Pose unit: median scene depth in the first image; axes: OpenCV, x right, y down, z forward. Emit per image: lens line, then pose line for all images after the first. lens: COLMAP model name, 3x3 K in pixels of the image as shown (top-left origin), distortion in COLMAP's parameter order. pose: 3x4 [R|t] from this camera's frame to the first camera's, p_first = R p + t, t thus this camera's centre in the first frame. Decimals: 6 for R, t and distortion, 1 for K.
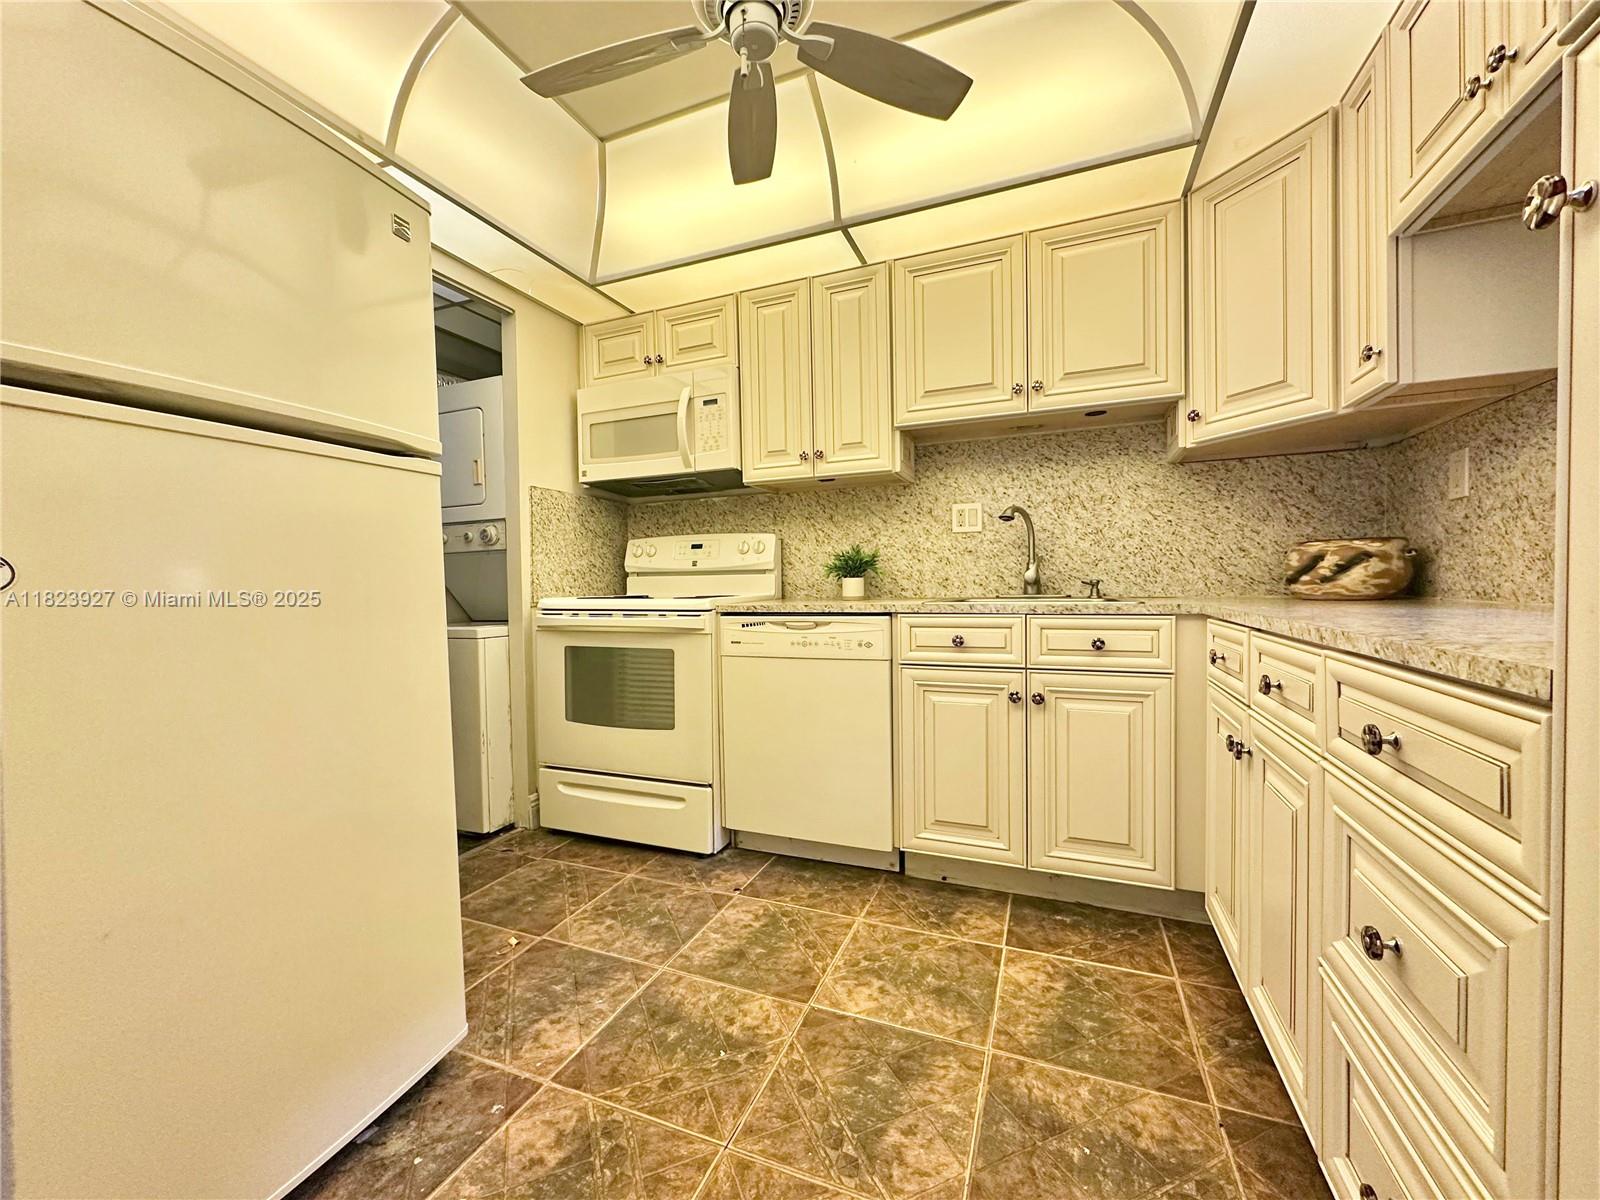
lens RADIAL K [[635.0, 0, 800.3], [0, 635.0, 598.6], [0, 0, 1]] dist [0.003862, 0.000380]
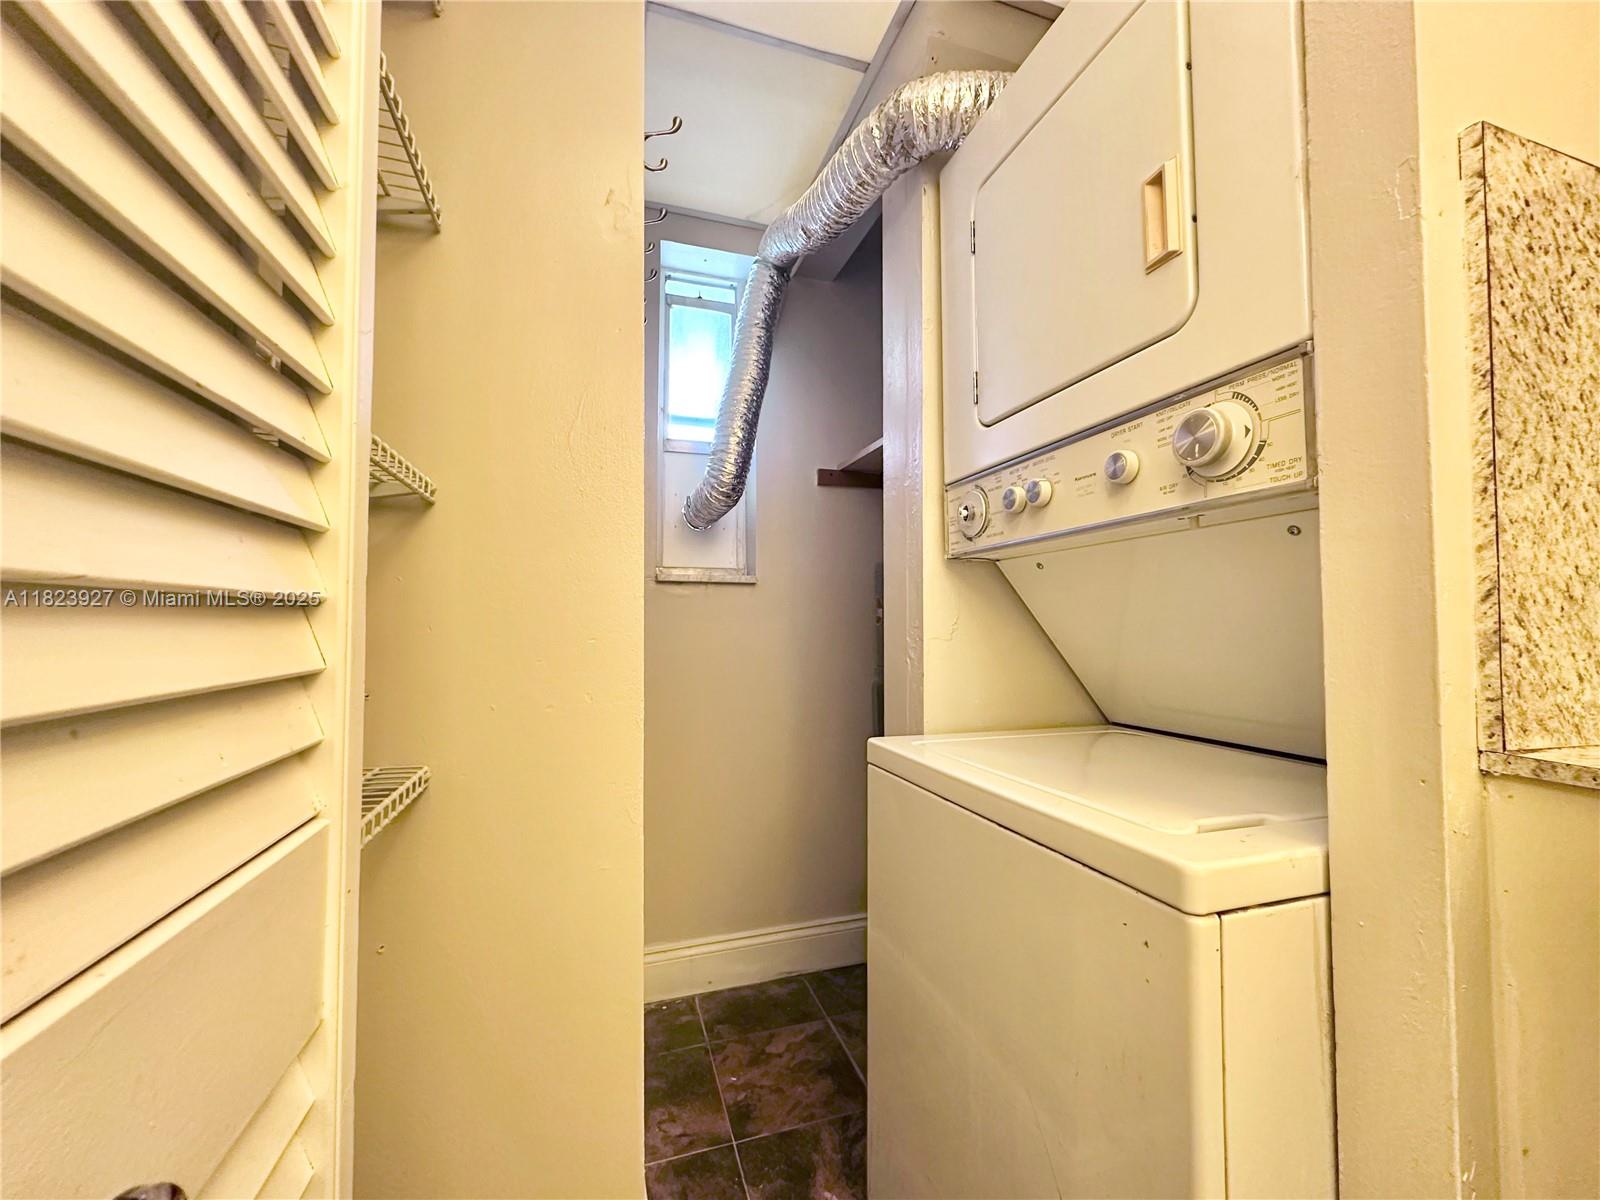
lens RADIAL K [[635.0, 0, 800.6], [0, 635.0, 594.5], [0, 0, 1]] dist [0.003862, 0.000380]
pose [[0.641639, -0.017358, -0.766810, -0.404165], [-0.024263, 0.998784, -0.042912, -0.025772], [0.766623, 0.046139, 0.640438, 0.721863]]
